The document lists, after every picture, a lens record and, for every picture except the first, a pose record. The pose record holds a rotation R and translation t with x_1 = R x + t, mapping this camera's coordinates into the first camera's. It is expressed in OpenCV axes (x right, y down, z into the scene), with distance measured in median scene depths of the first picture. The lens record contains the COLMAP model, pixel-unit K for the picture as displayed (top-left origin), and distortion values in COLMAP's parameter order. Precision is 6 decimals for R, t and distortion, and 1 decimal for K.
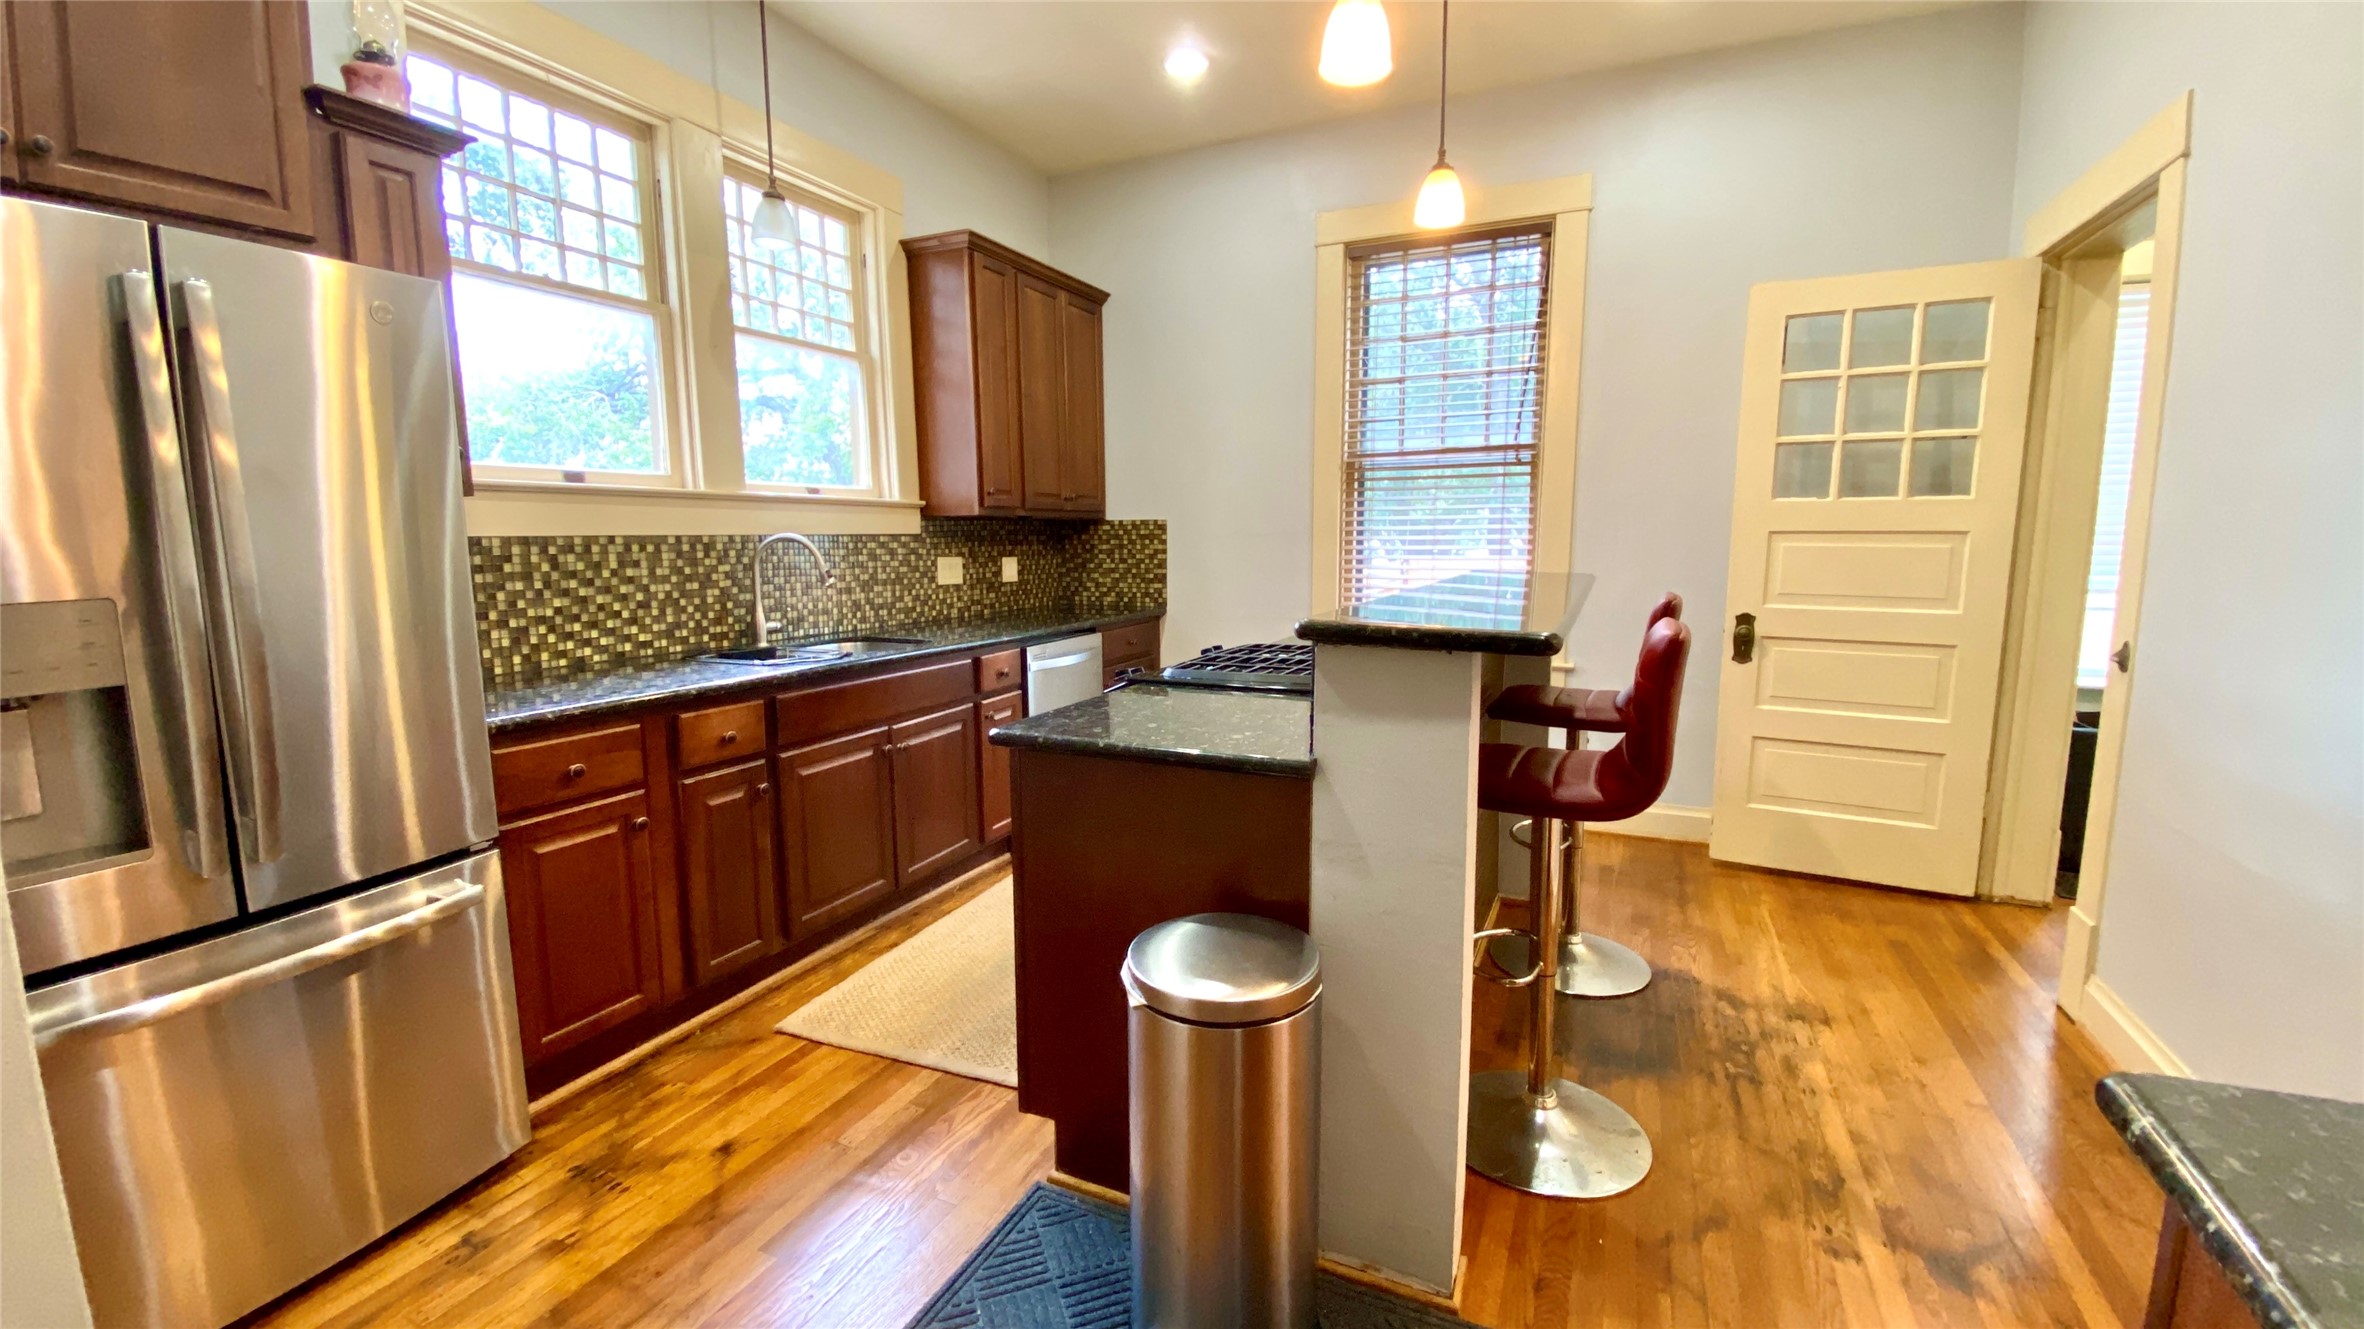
lens RADIAL K [[940.9, 0, 1185.6], [0, 940.9, 658.3], [0, 0, 1]] dist [0.027251, -0.038468]
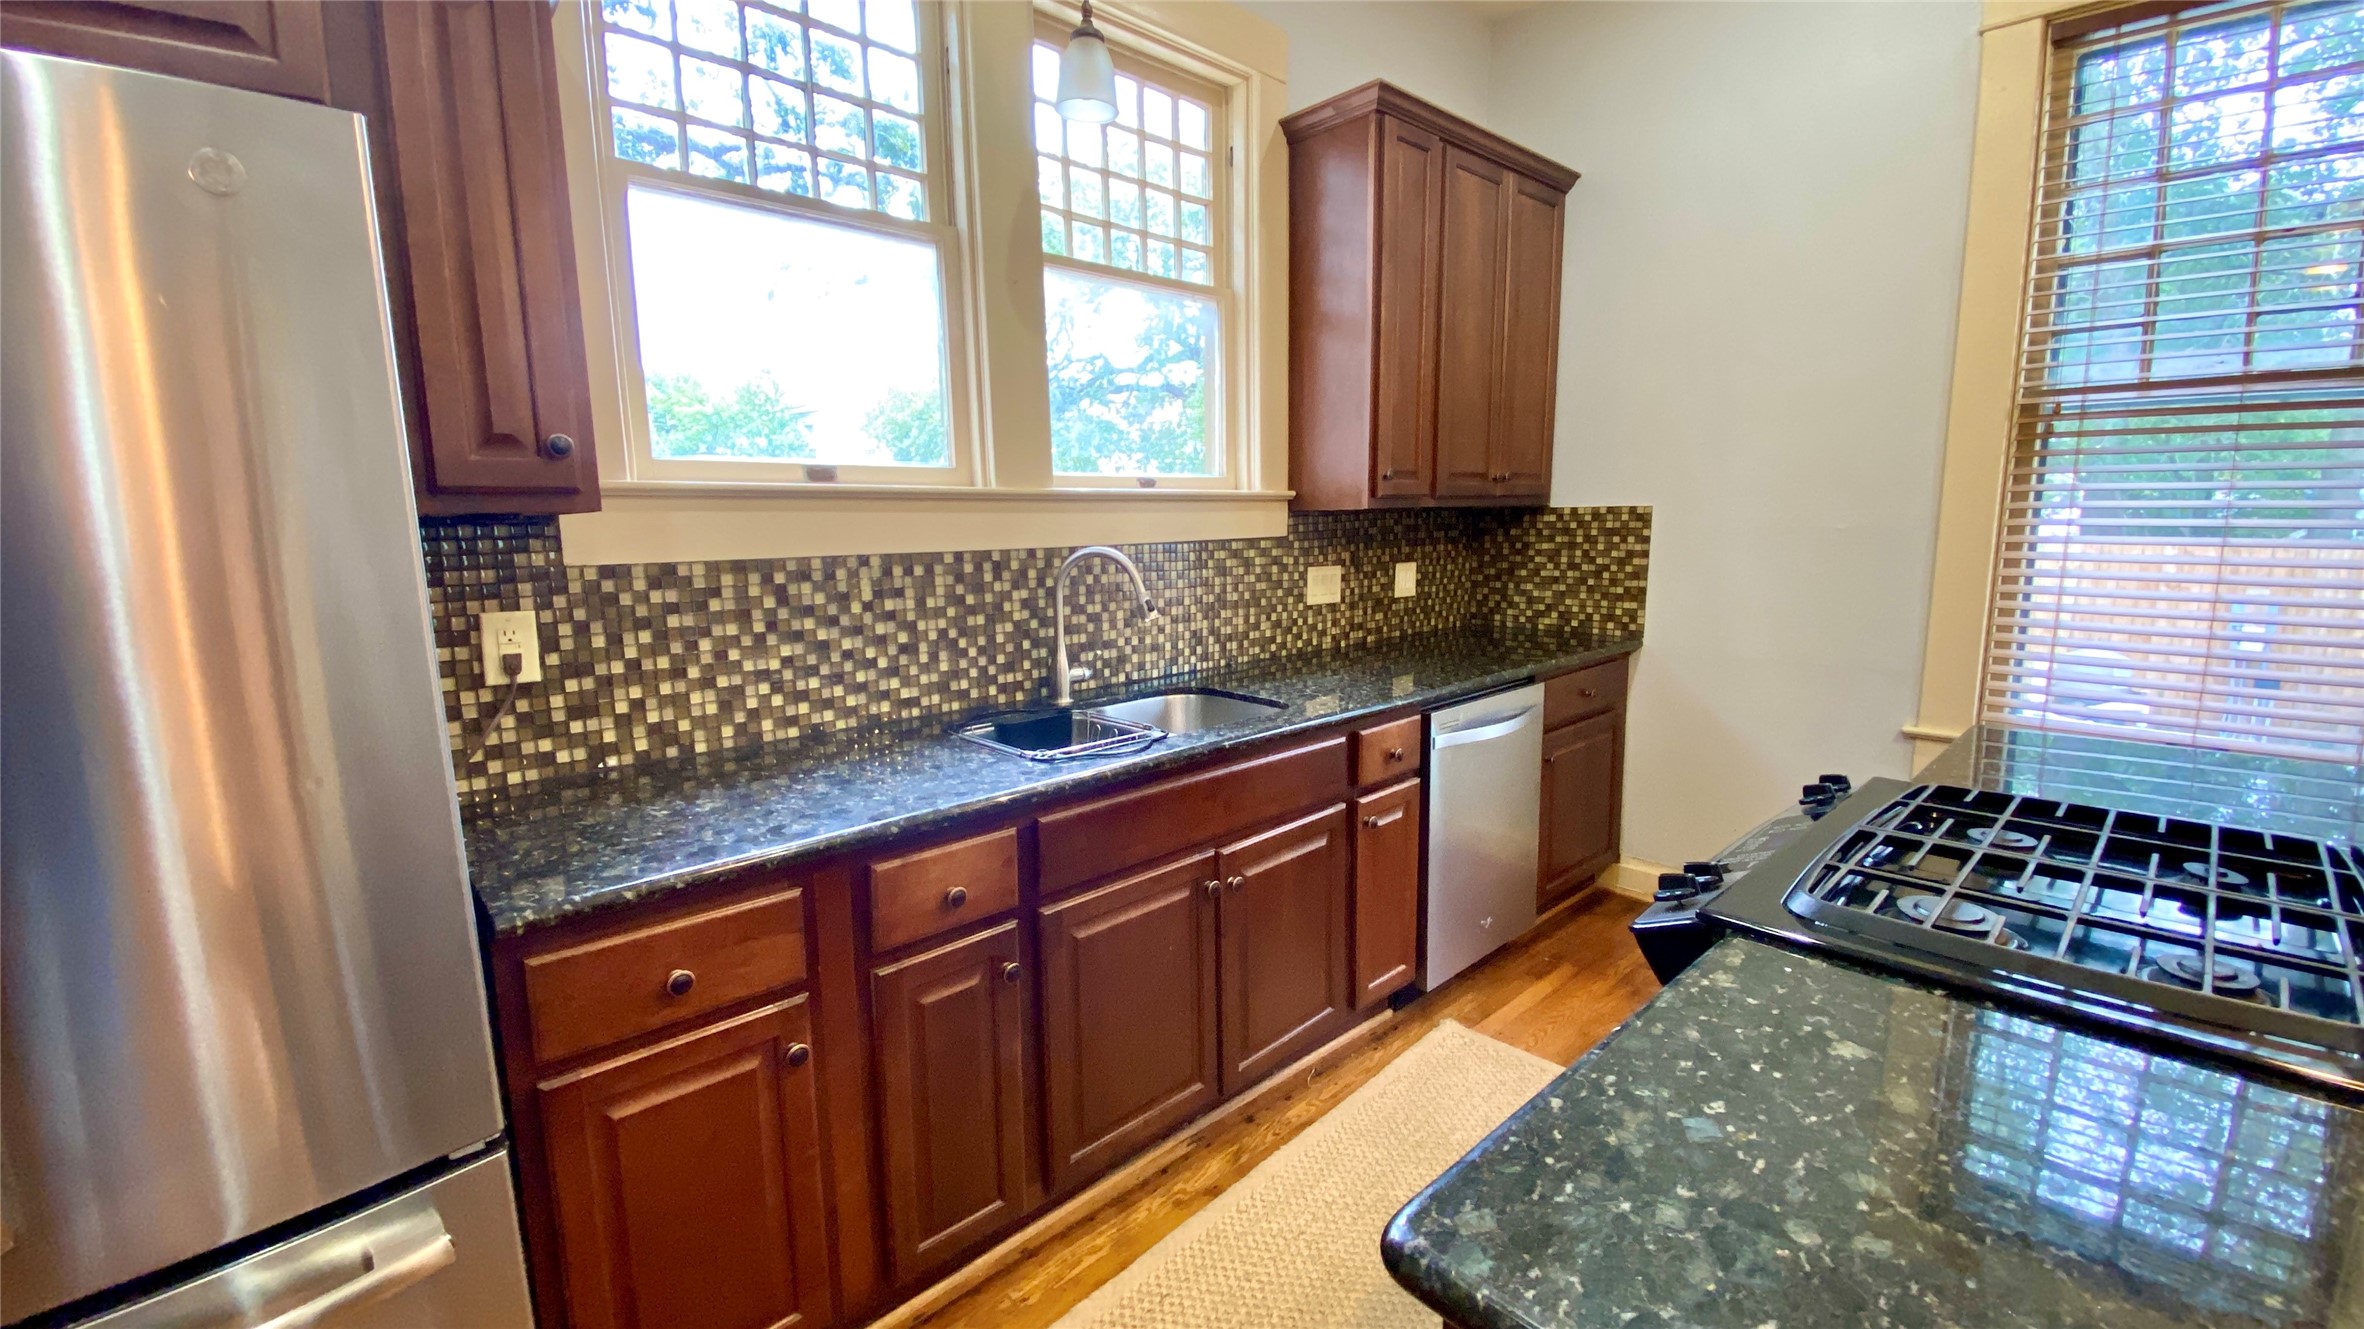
lens RADIAL K [[947.5, 0, 1193.7], [0, 947.5, 659.9], [0, 0, 1]] dist [0.094794, -0.000073]
pose [[0.925008, 0.048826, -0.376797, -0.085164], [-0.038335, 0.998641, 0.035296, -0.077042], [0.378009, -0.018204, 0.925623, 0.374110]]
